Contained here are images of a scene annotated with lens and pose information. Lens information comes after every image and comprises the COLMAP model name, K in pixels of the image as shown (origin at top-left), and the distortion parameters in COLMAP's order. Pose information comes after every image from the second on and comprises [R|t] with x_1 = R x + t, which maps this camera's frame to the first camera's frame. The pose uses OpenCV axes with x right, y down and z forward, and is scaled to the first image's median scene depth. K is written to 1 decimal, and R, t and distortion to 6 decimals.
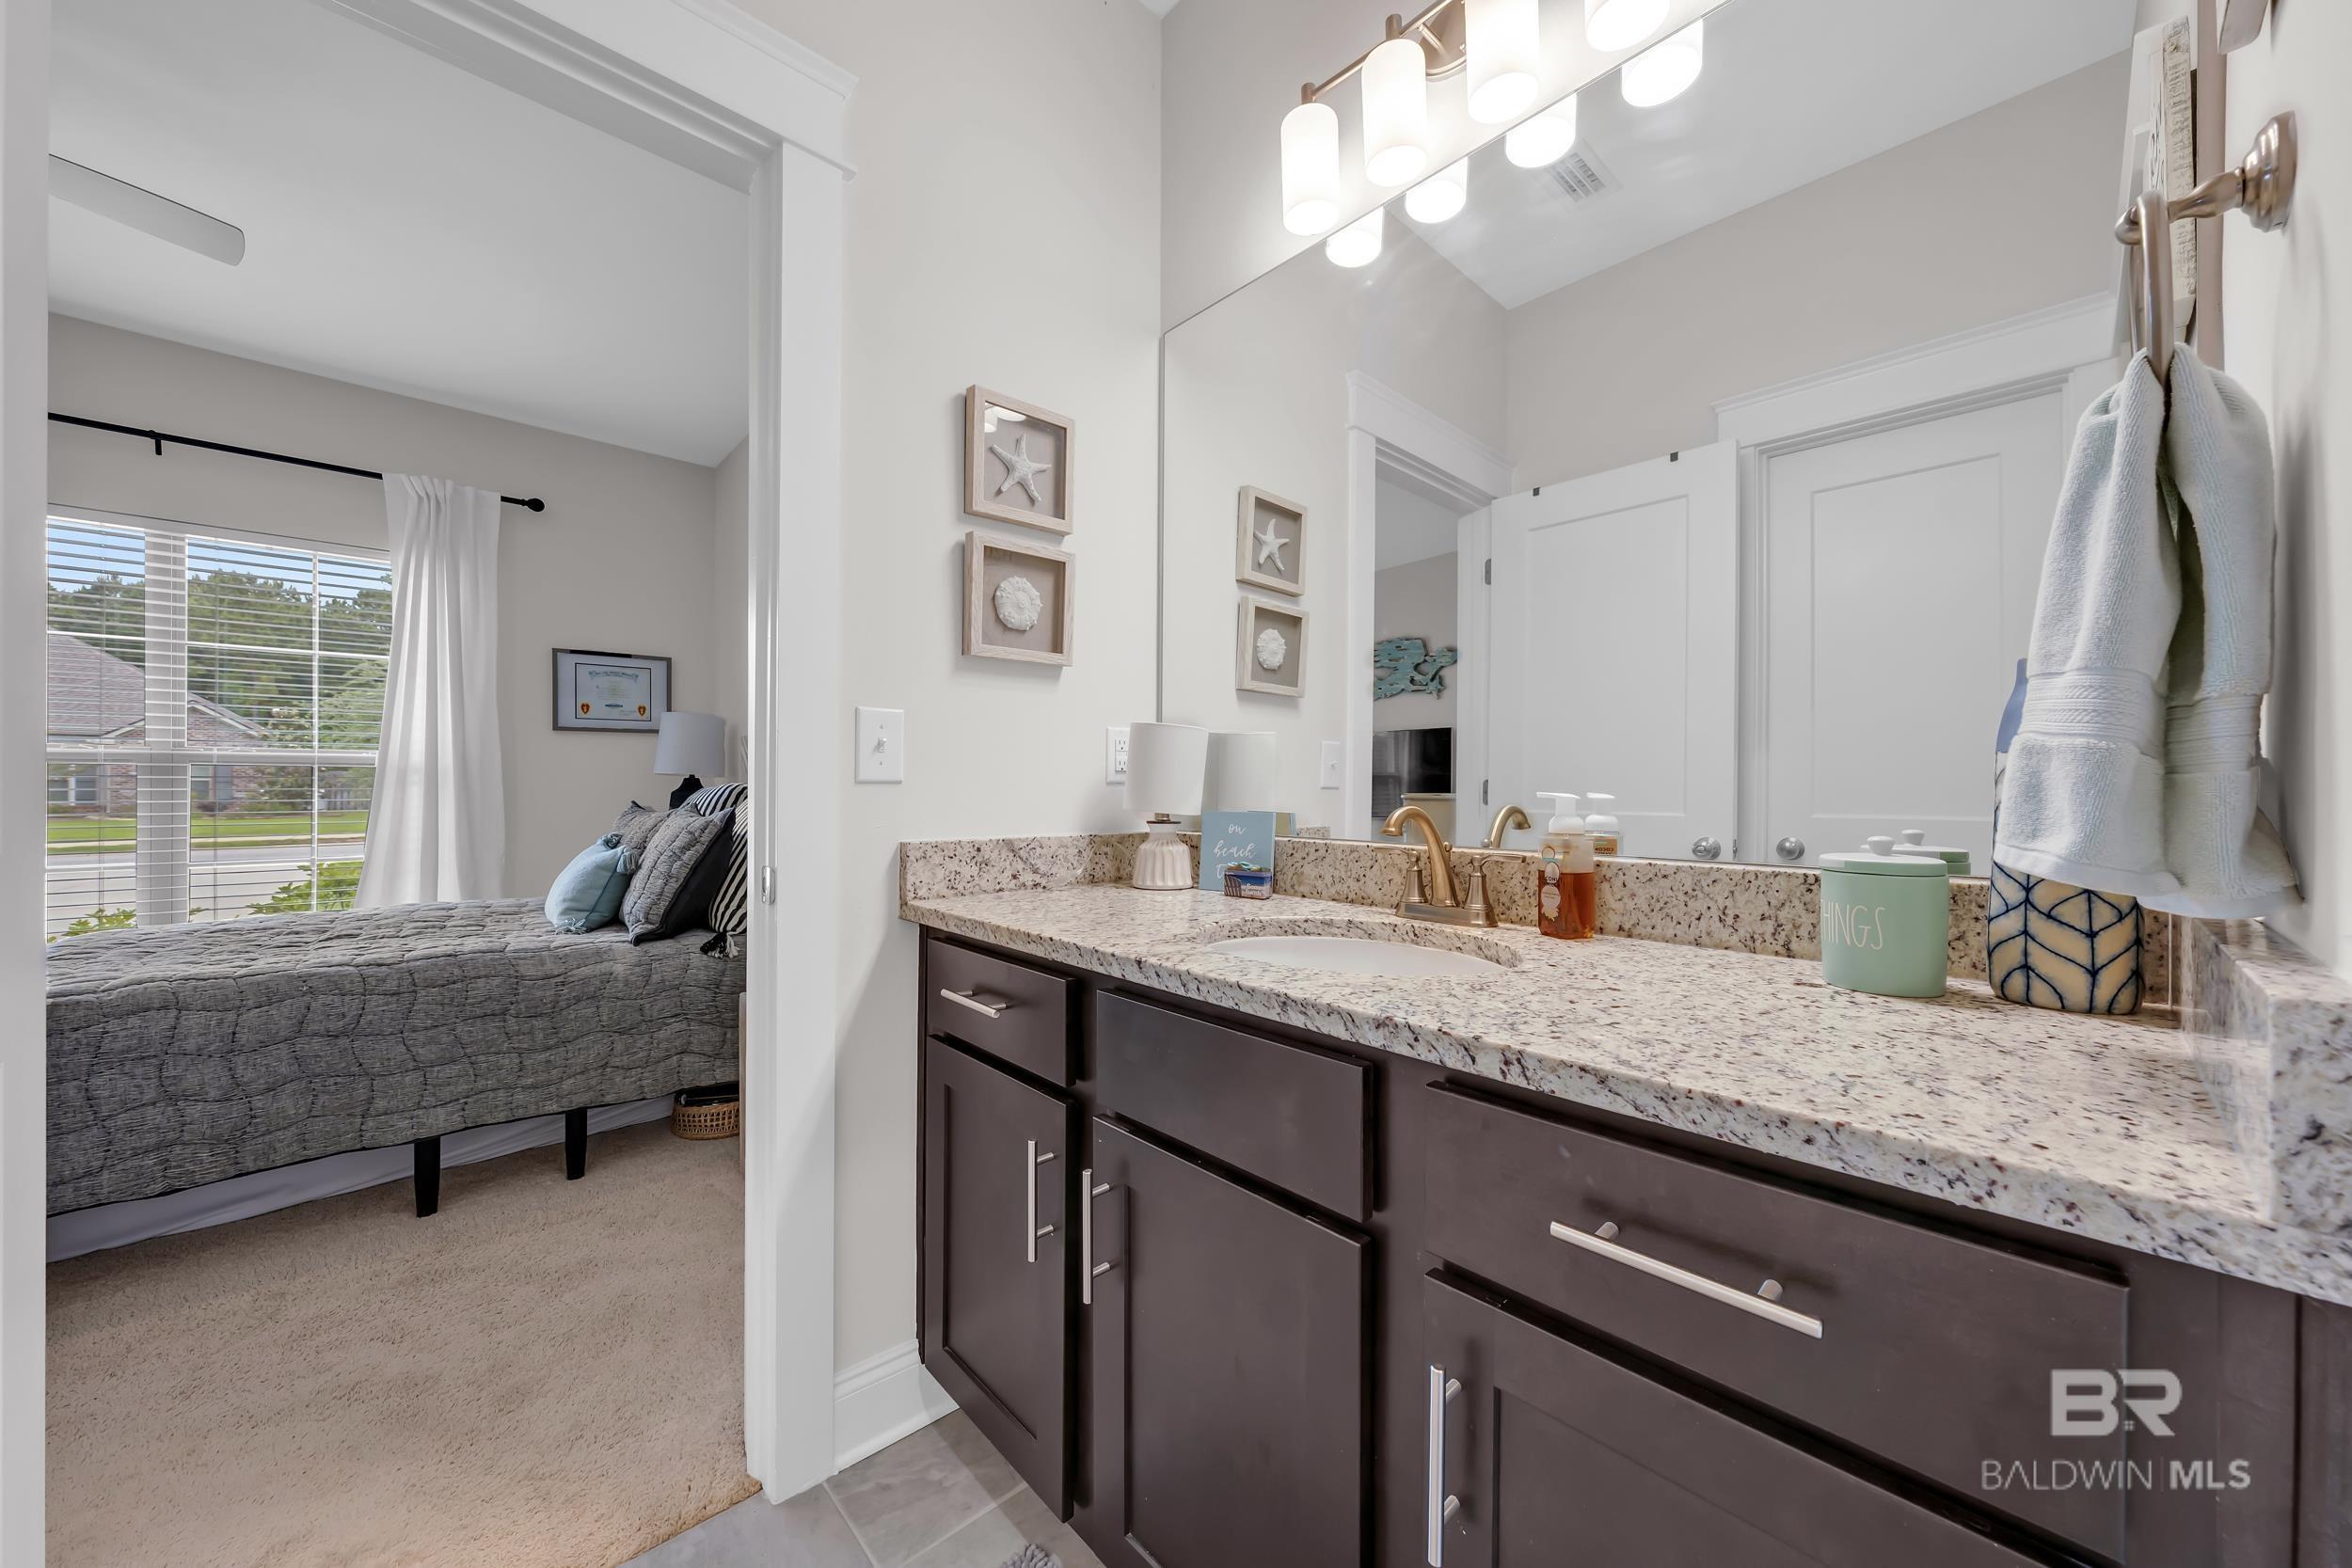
lens RADIAL K [[871.8, 0, 1192.6], [0, 871.8, 781.9], [0, 0, 1]] dist [0.005557, 0.000286]
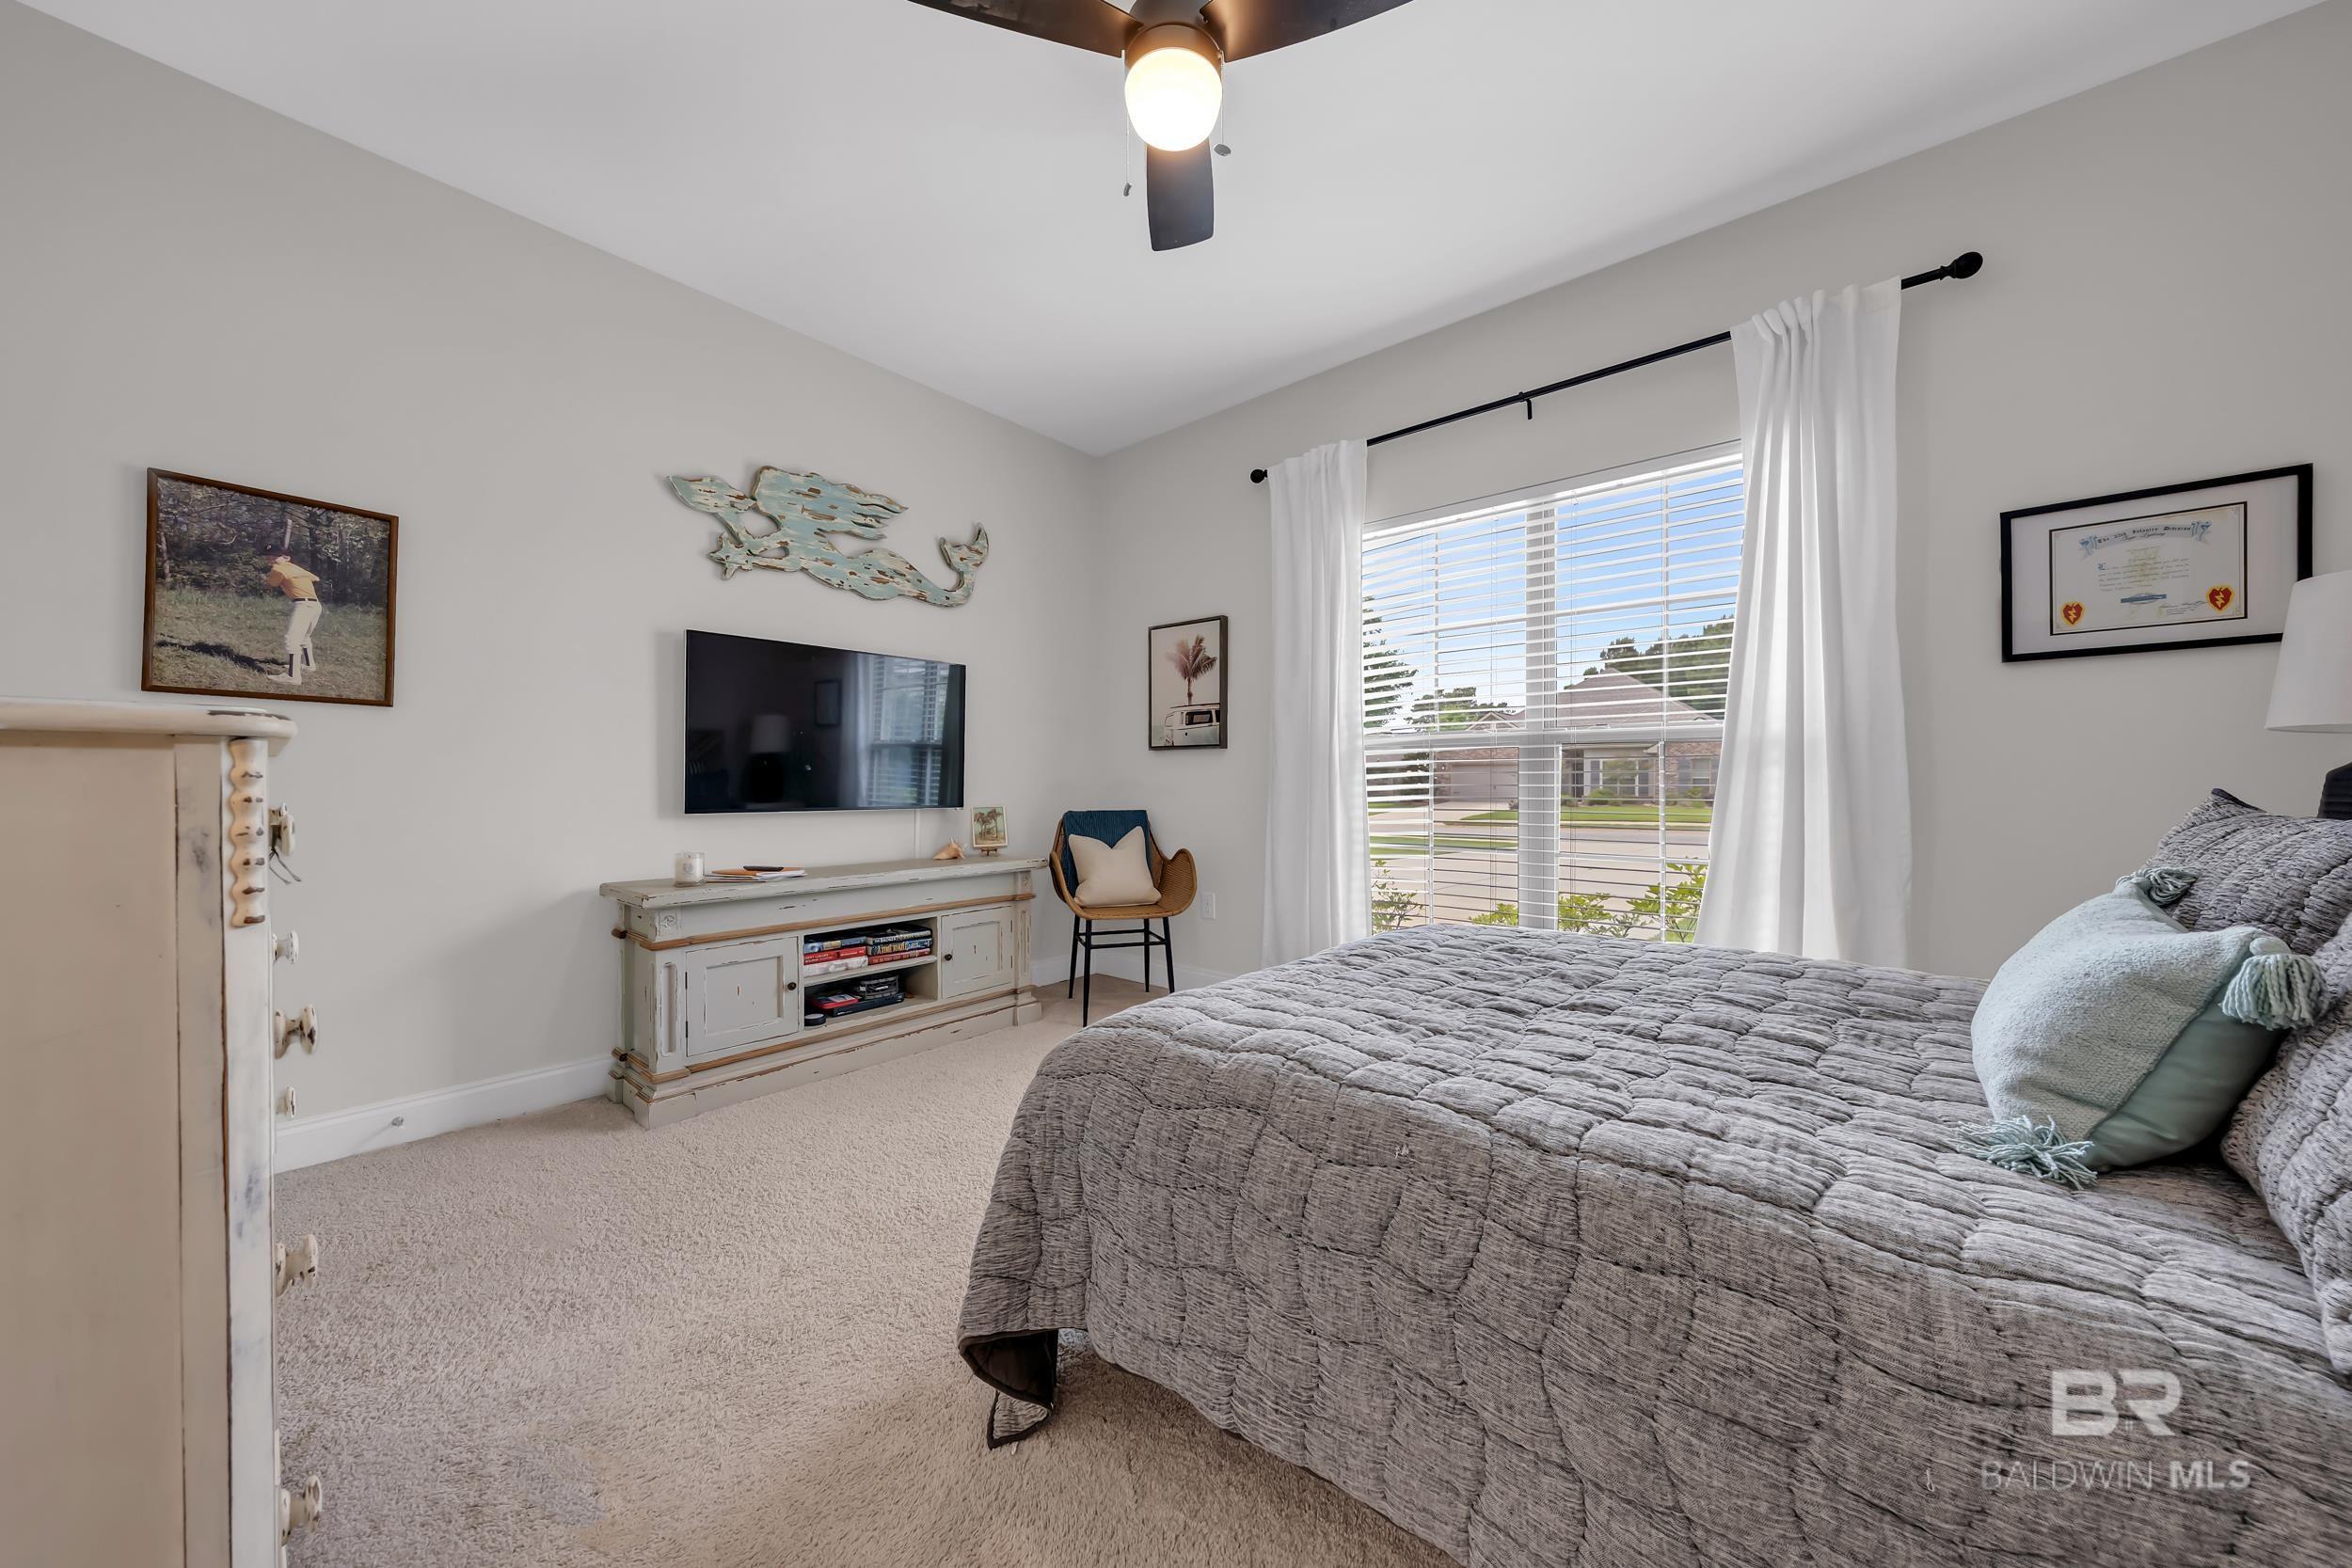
lens RADIAL K [[820.0, 0, 1163.3], [0, 820.0, 785.2], [0, 0, 1]] dist [-0.002381, 0.000010]
pose [[0.131934, 0.004653, -0.991248, -0.275245], [0.007550, 0.999955, 0.005699, 0.012147], [0.991230, -0.008236, 0.131893, 0.387081]]
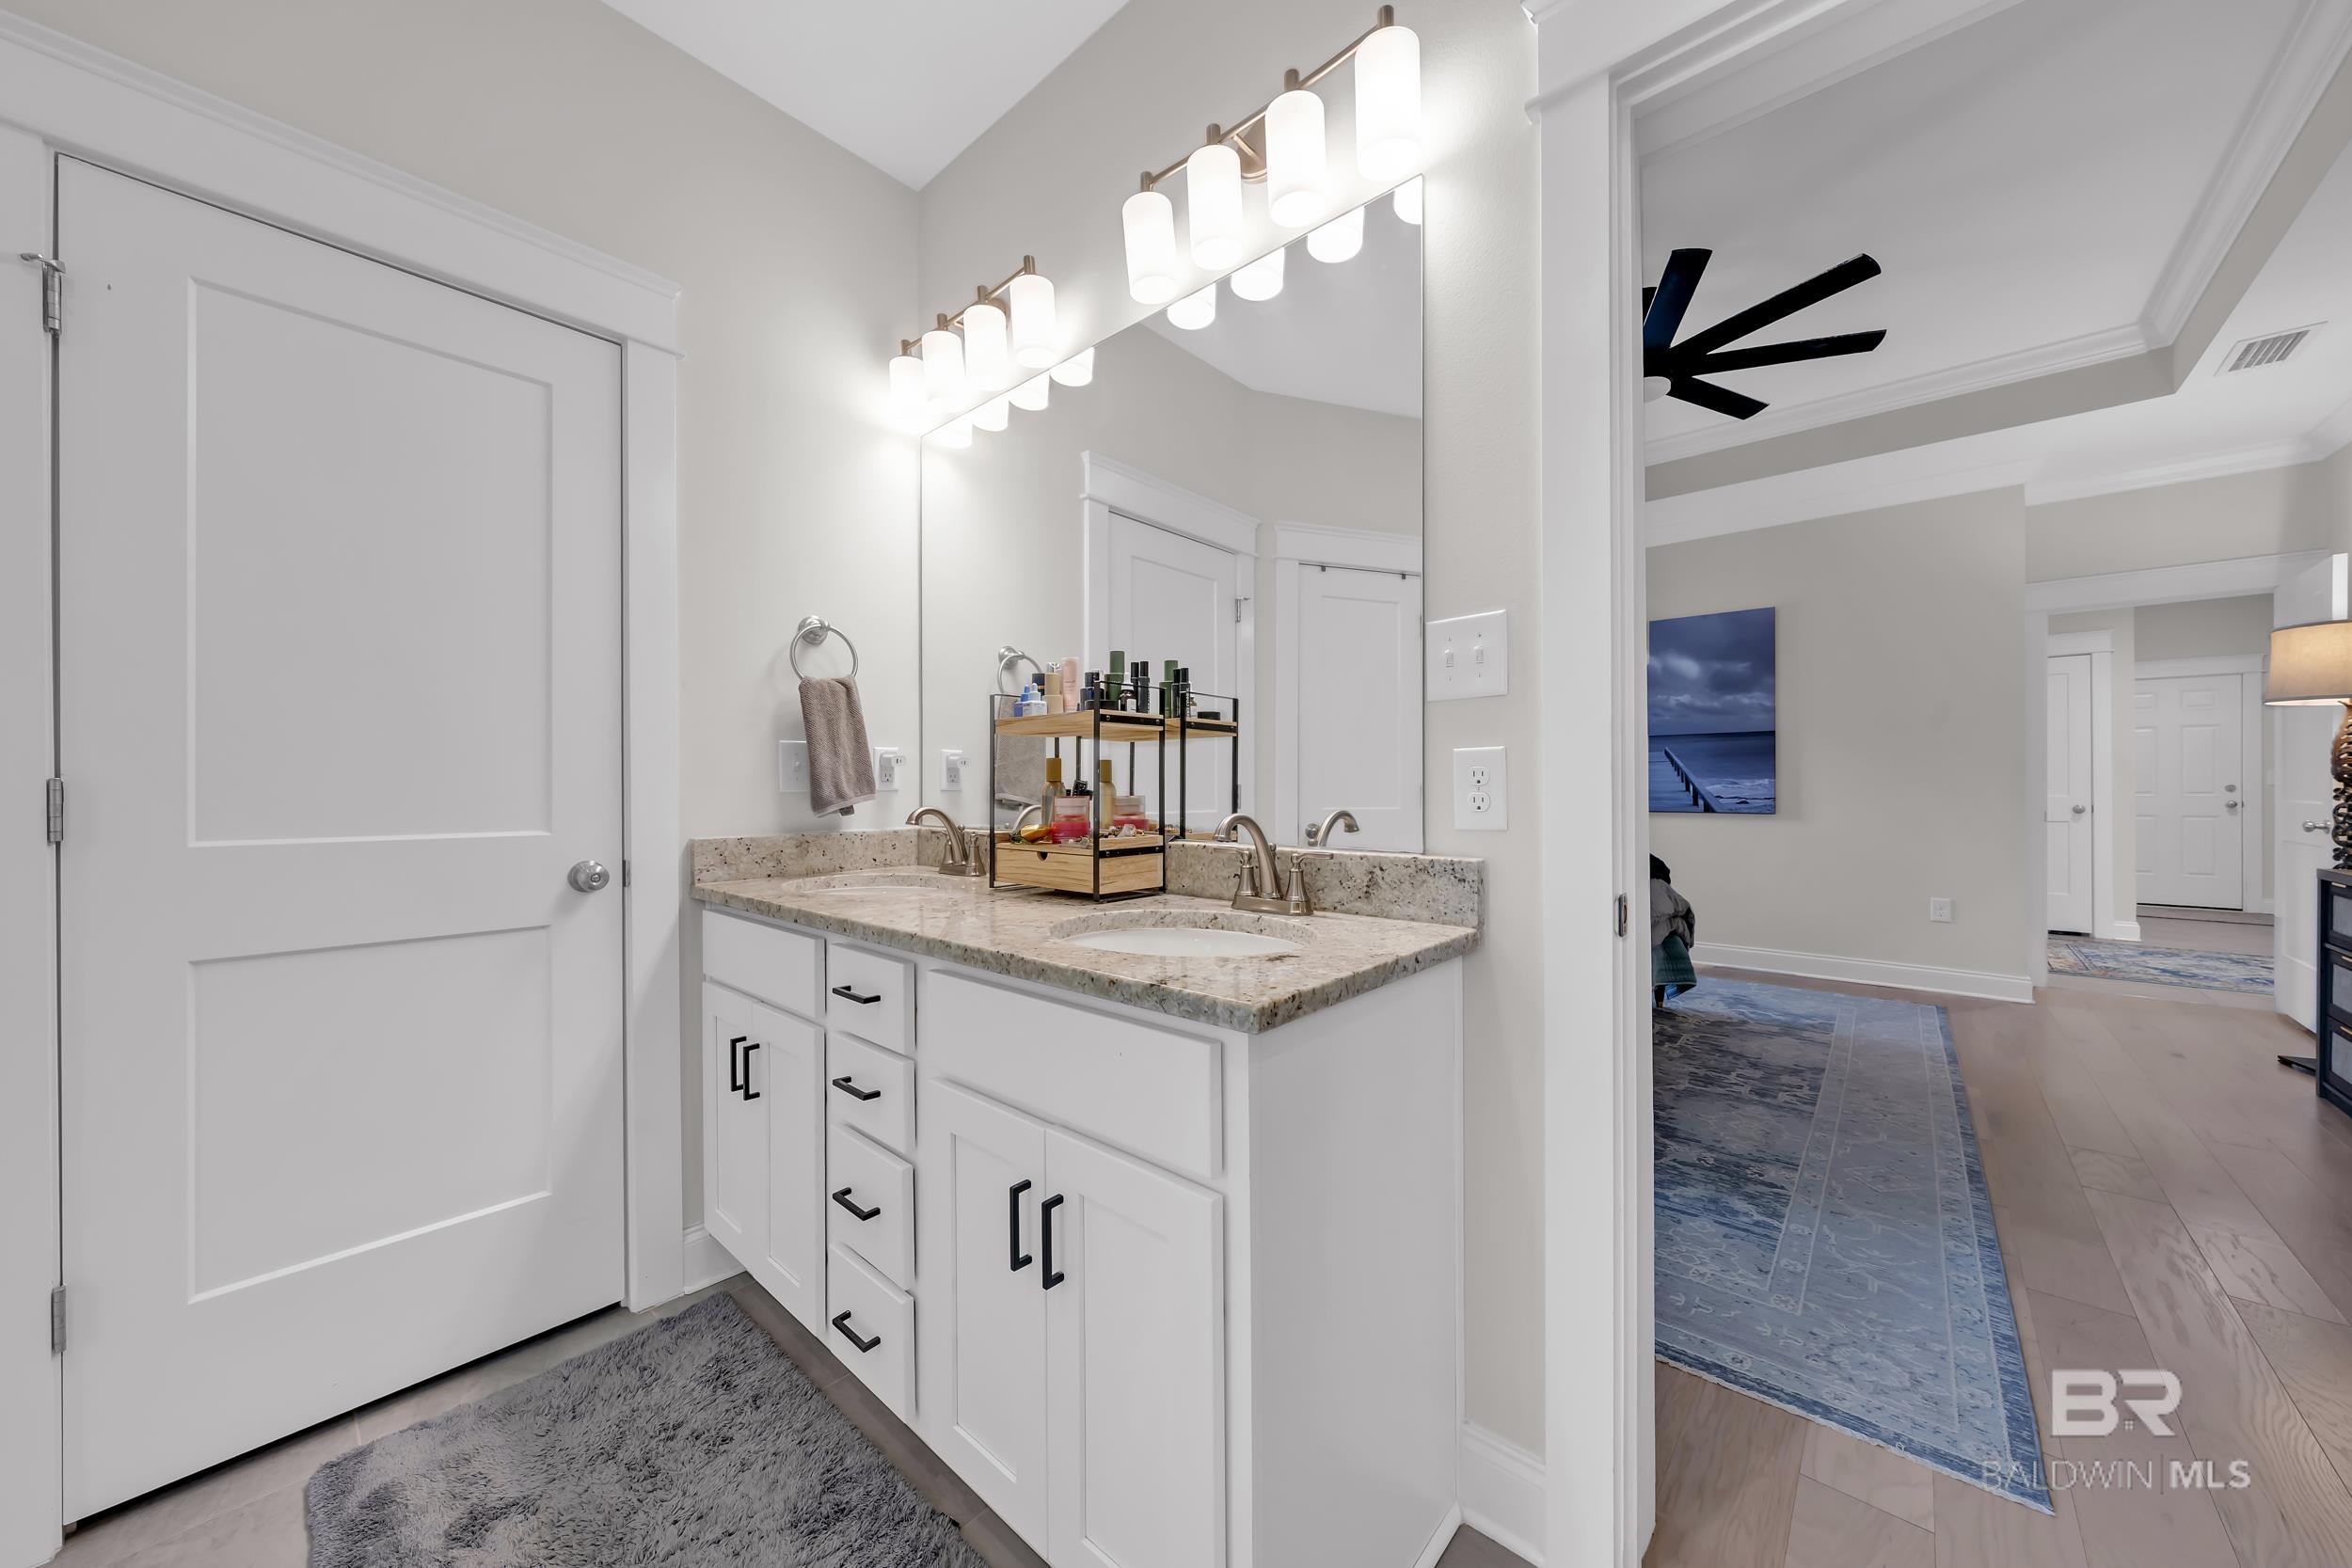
lens RADIAL K [[819.9, 0, 1170.9], [0, 819.9, 795.7], [0, 0, 1]] dist [-0.016368, -0.000061]
pose [[0.994362, -0.005032, 0.105916, 0.160056], [0.004264, 0.999963, 0.007477, -0.001696], [-0.105949, -0.006983, 0.994347, -0.171725]]
